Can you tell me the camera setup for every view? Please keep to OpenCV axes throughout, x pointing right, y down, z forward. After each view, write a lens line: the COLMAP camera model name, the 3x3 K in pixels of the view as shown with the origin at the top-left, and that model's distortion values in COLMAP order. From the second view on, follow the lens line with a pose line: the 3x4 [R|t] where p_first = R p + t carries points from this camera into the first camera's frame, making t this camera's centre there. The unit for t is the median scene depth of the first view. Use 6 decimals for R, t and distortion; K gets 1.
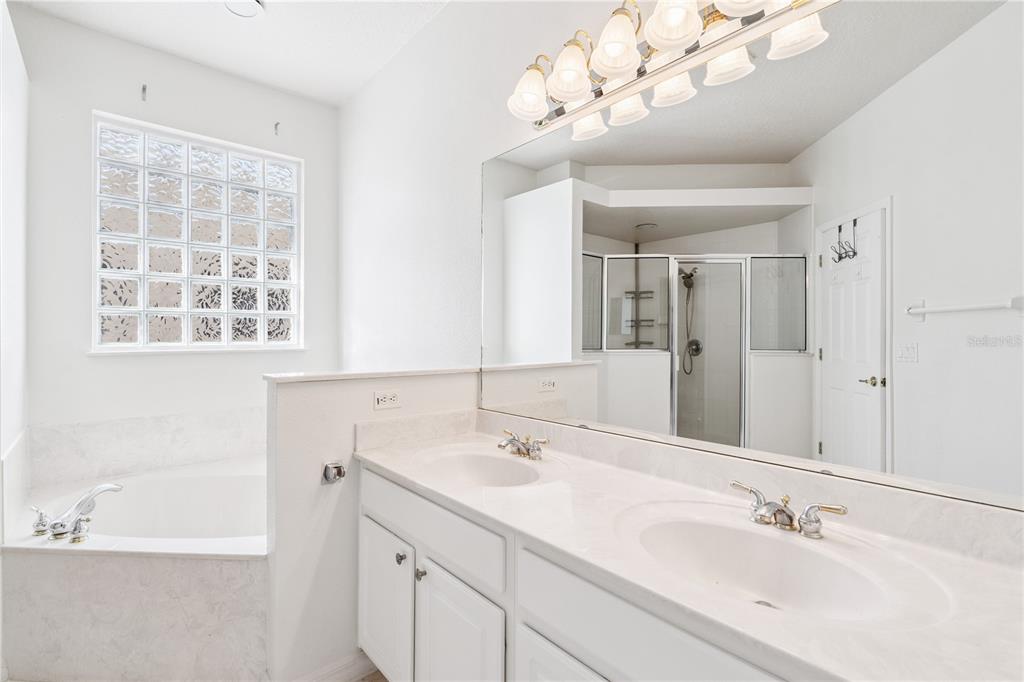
lens RADIAL K [[473.9, 0, 511.3], [0, 473.9, 316.8], [0, 0, 1]] dist [0.001741, 0.000355]
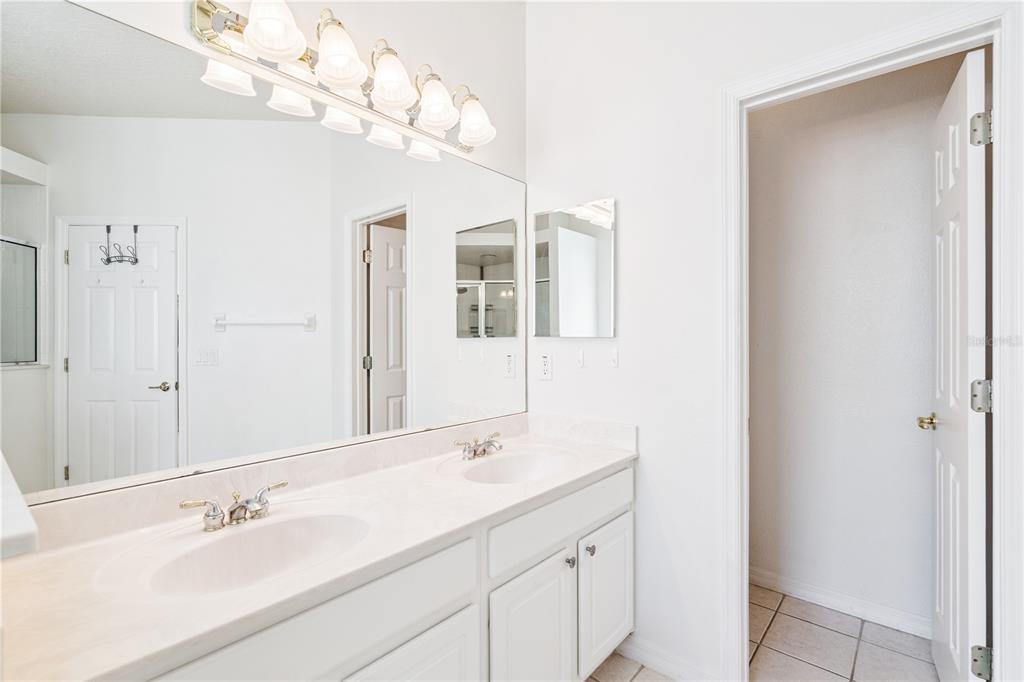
lens RADIAL K [[468.4, 0, 514.4], [0, 468.4, 341.7], [0, 0, 1]] dist [-0.000962, 0.000632]
pose [[-0.147292, -0.003602, 0.989086, -0.428237], [-0.037484, 0.999295, -0.001942, 0.009884], [-0.988382, -0.037361, -0.147324, 0.431282]]
